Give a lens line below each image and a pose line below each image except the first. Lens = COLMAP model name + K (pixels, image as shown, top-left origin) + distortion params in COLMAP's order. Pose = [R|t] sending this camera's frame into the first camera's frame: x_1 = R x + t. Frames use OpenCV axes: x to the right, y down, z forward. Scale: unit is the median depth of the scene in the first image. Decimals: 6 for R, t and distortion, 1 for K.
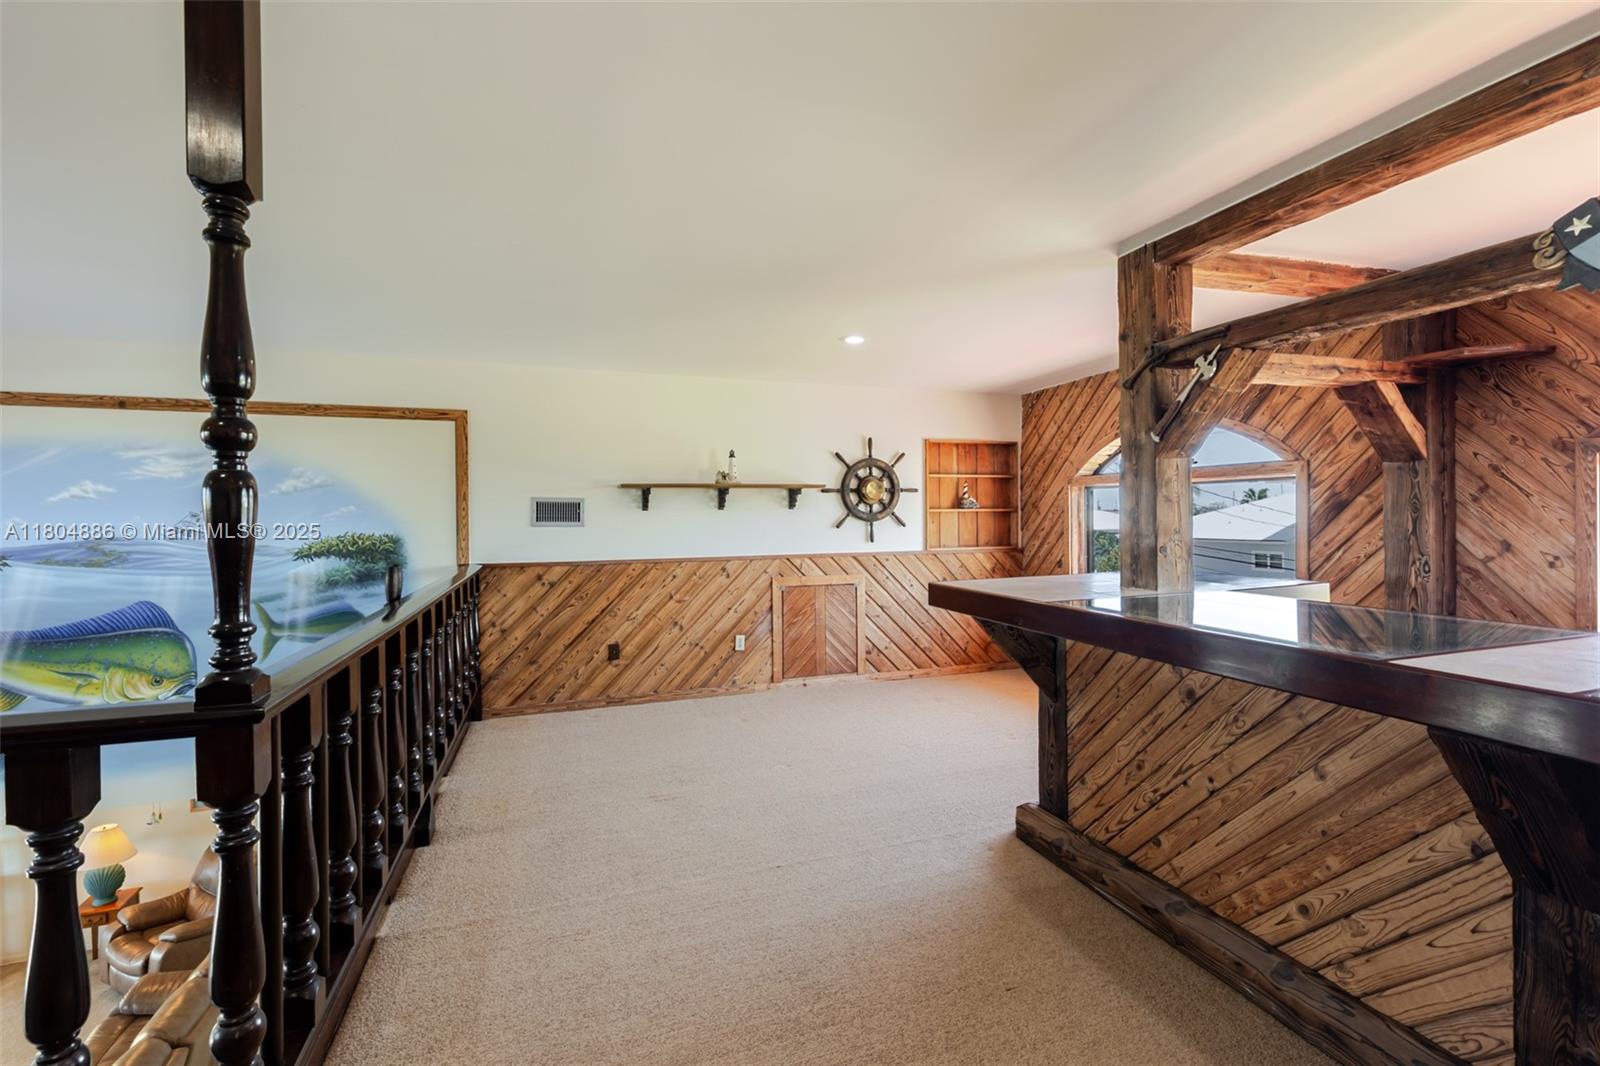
lens RADIAL K [[715.1, 0, 806.7], [0, 715.1, 522.0], [0, 0, 1]] dist [0.003948, -0.000501]
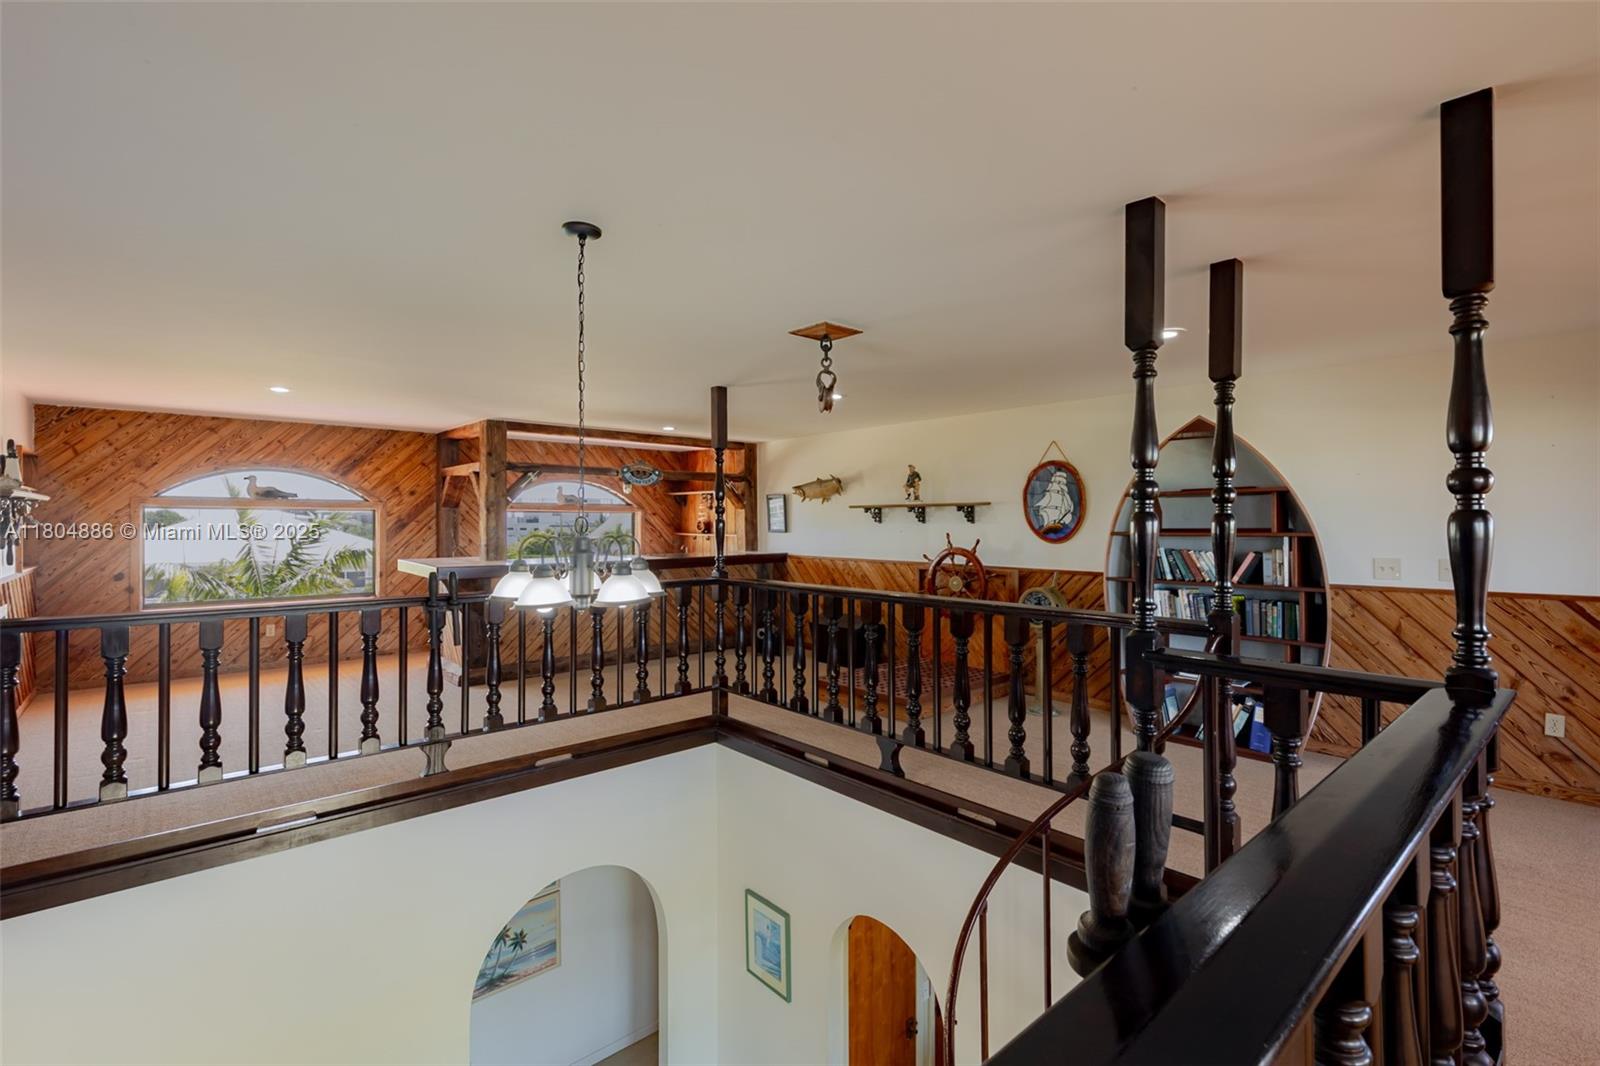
lens RADIAL K [[715.1, 0, 807.9], [0, 715.1, 522.7], [0, 0, 1]] dist [0.003948, -0.000501]
pose [[-0.377868, 0.007803, 0.925826, -1.660046], [0.012244, 0.999919, -0.003430, -0.010225], [-0.925778, 0.010040, -0.377933, 0.724183]]
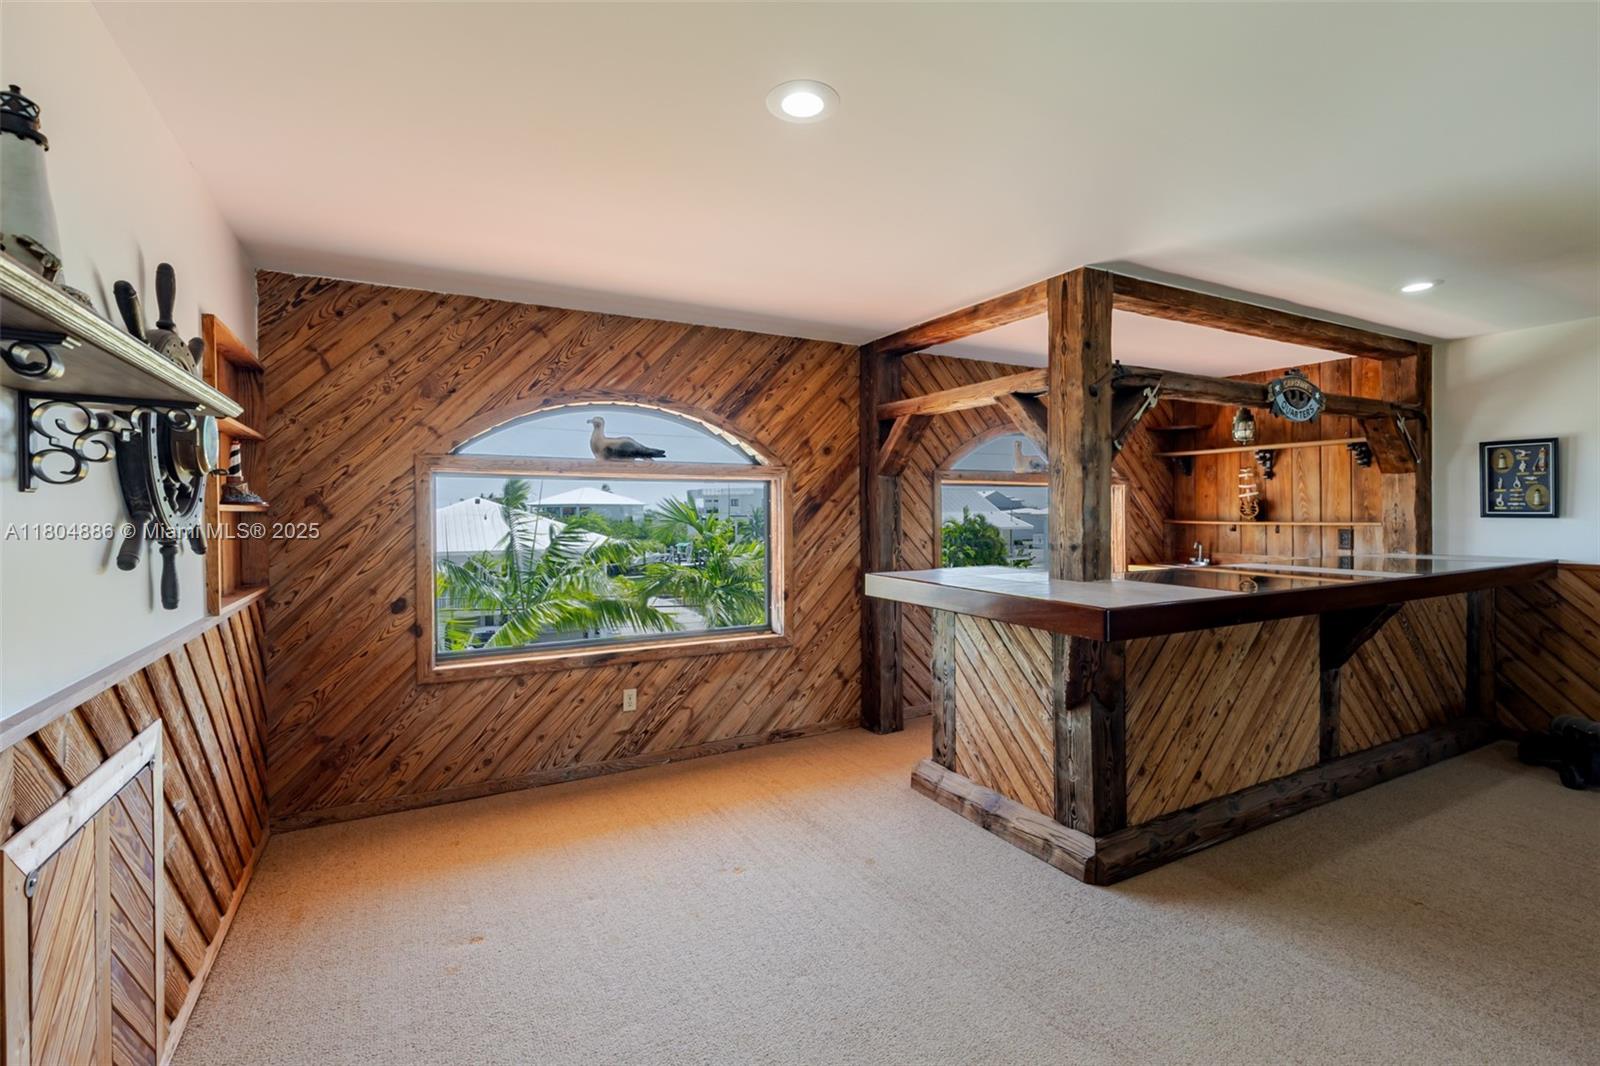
lens RADIAL K [[715.1, 0, 808.7], [0, 715.1, 522.0], [0, 0, 1]] dist [0.003948, -0.000501]
pose [[-0.170659, -0.003230, 0.985325, -0.413225], [0.017671, 0.999824, 0.006338, -0.008533], [-0.985172, 0.018493, -0.170572, 1.250297]]
